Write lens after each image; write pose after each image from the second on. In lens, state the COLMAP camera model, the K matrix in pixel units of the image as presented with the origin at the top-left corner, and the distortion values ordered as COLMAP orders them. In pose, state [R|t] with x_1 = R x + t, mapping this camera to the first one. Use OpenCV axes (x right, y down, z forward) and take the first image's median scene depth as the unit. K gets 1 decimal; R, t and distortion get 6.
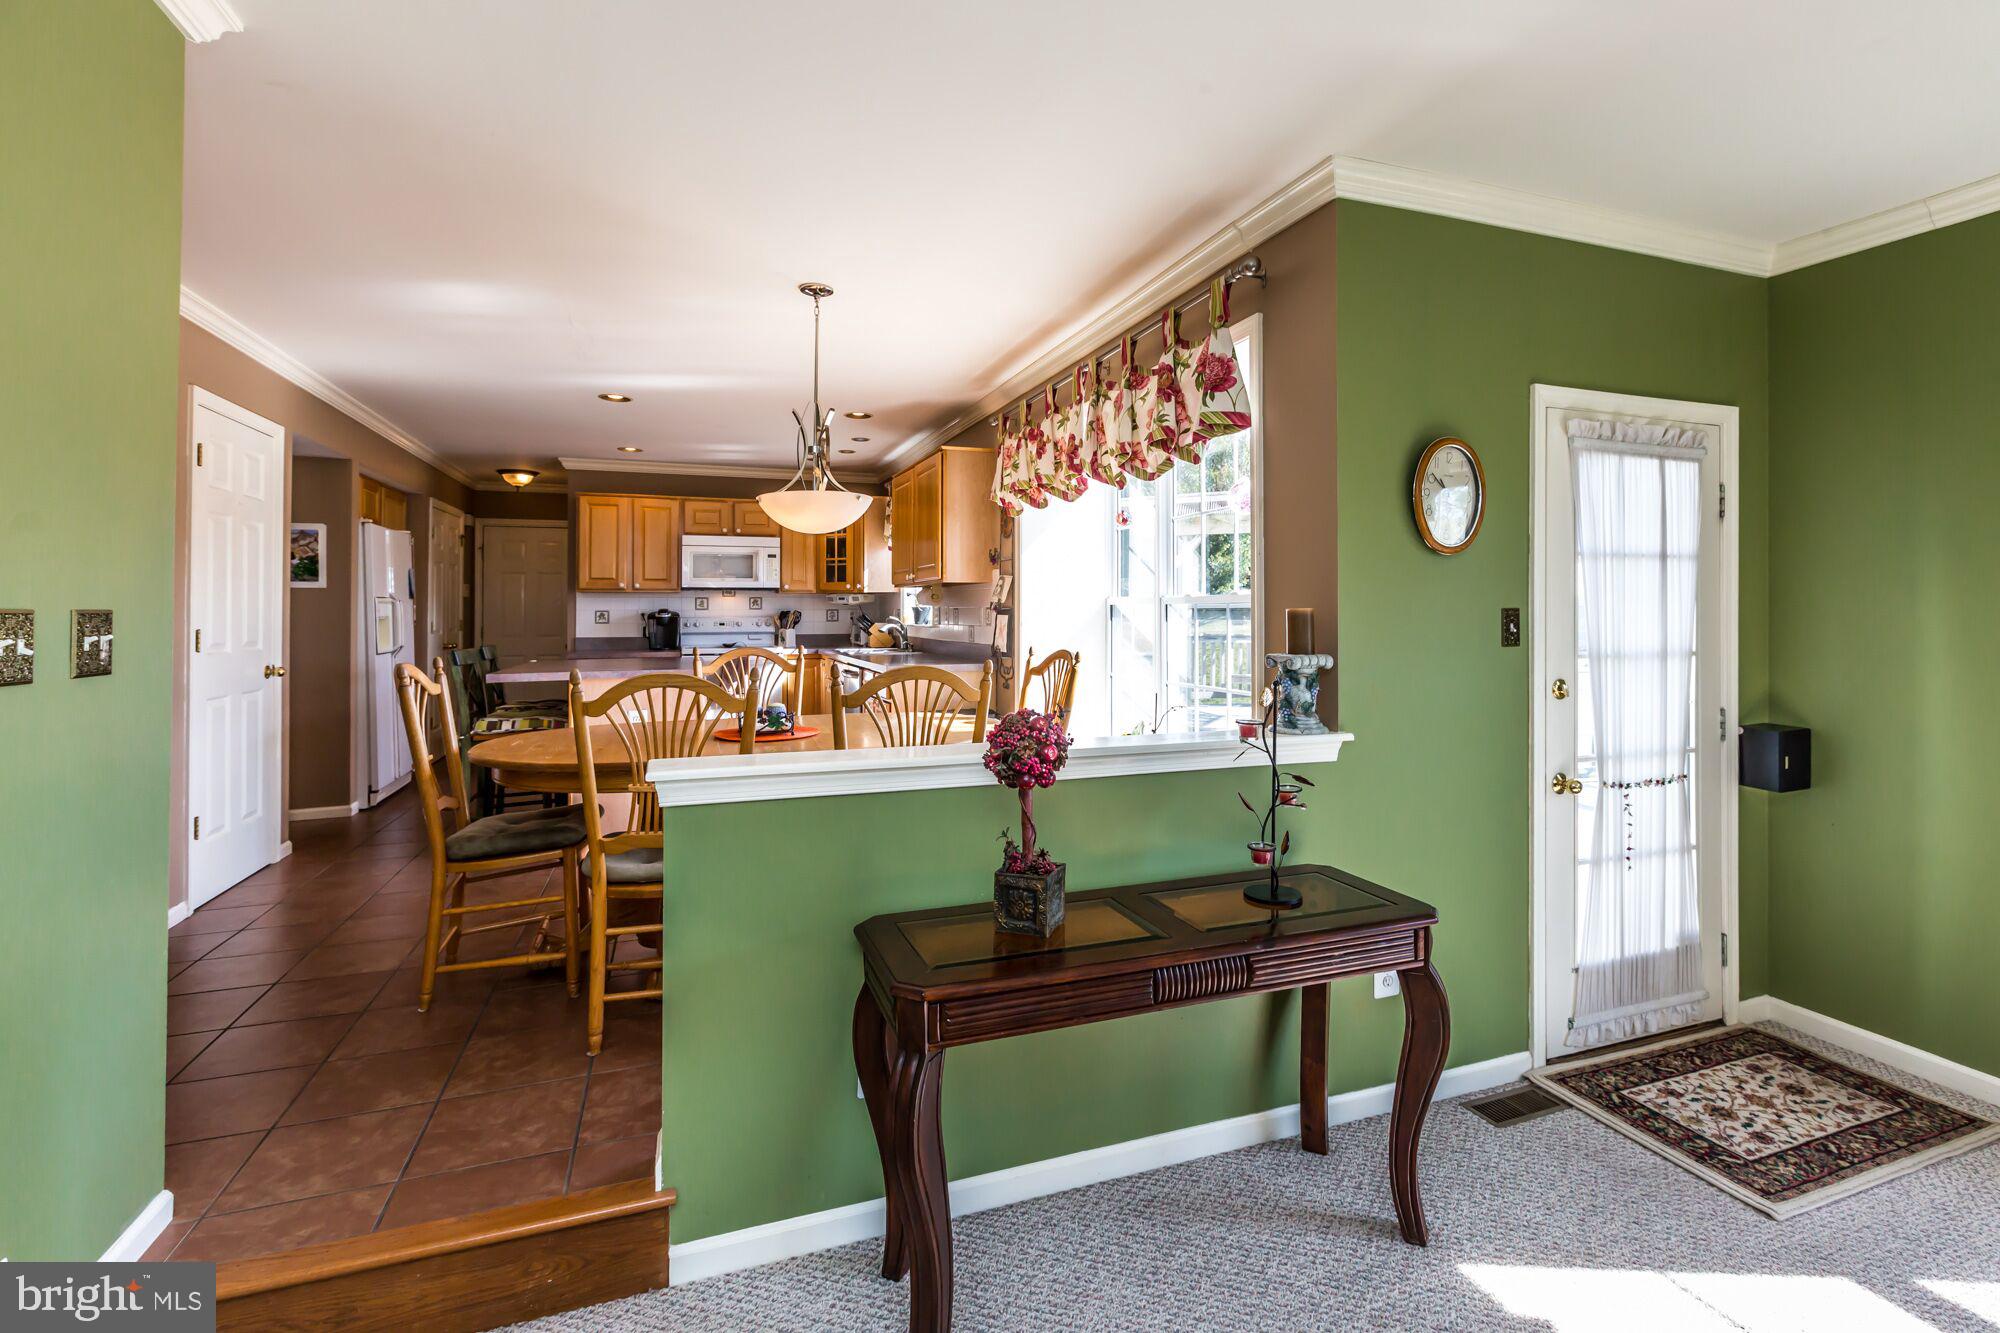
lens RADIAL K [[891.1, 0, 1000.5], [0, 891.1, 610.0], [0, 0, 1]] dist [-0.000970, -0.000039]
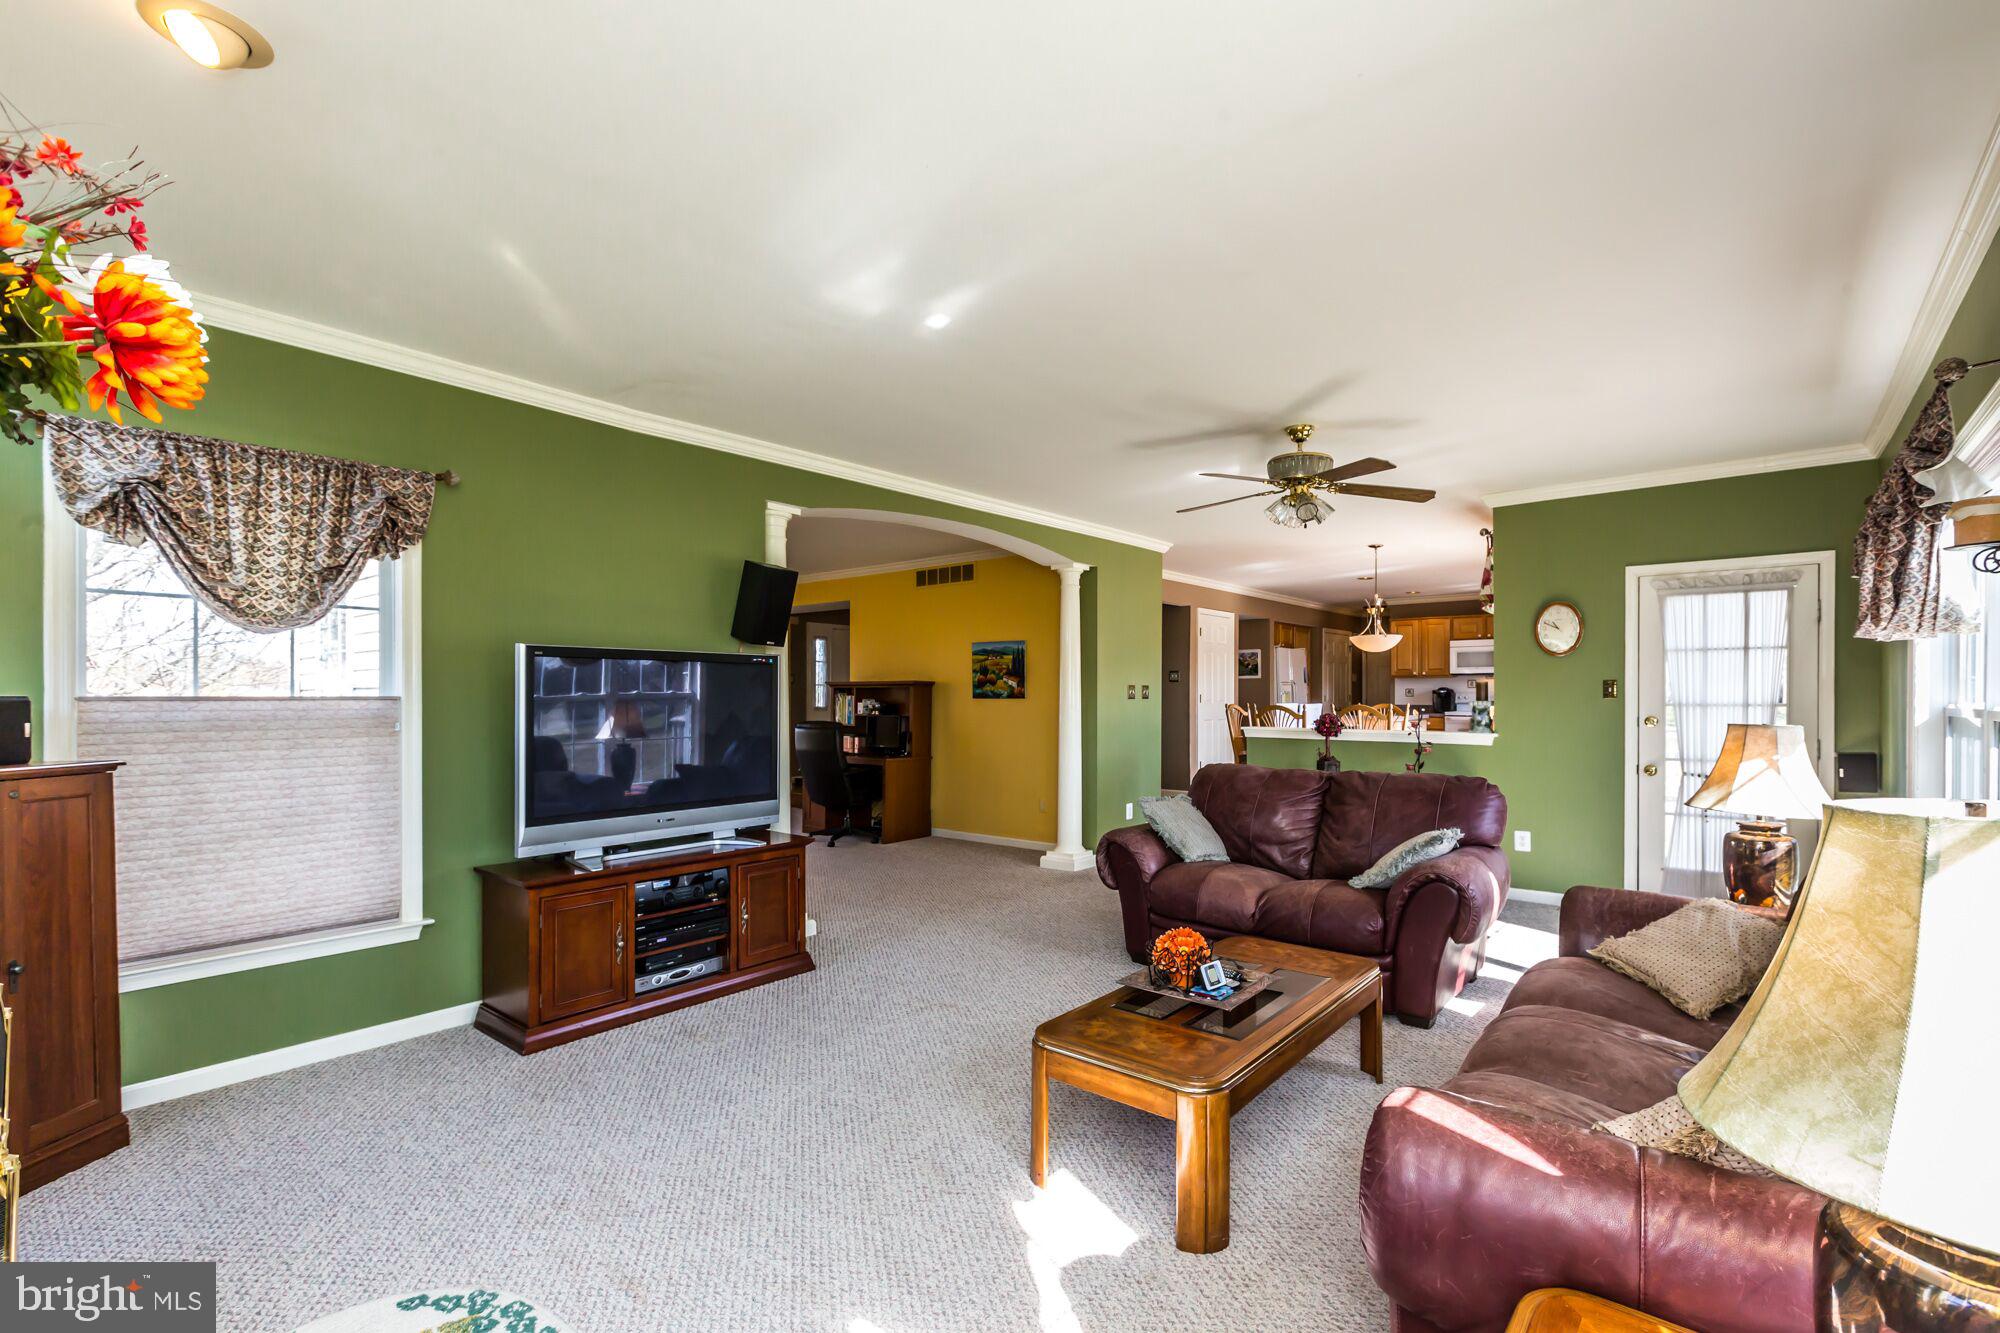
lens RADIAL K [[891.1, 0, 1025.6], [0, 891.1, 703.2], [0, 0, 1]] dist [-0.000970, -0.000039]
pose [[0.503633, 0.006579, -0.863892, 1.572034], [0.001482, 0.999963, 0.008479, 0.030398], [0.863916, -0.005550, 0.503605, -1.111198]]
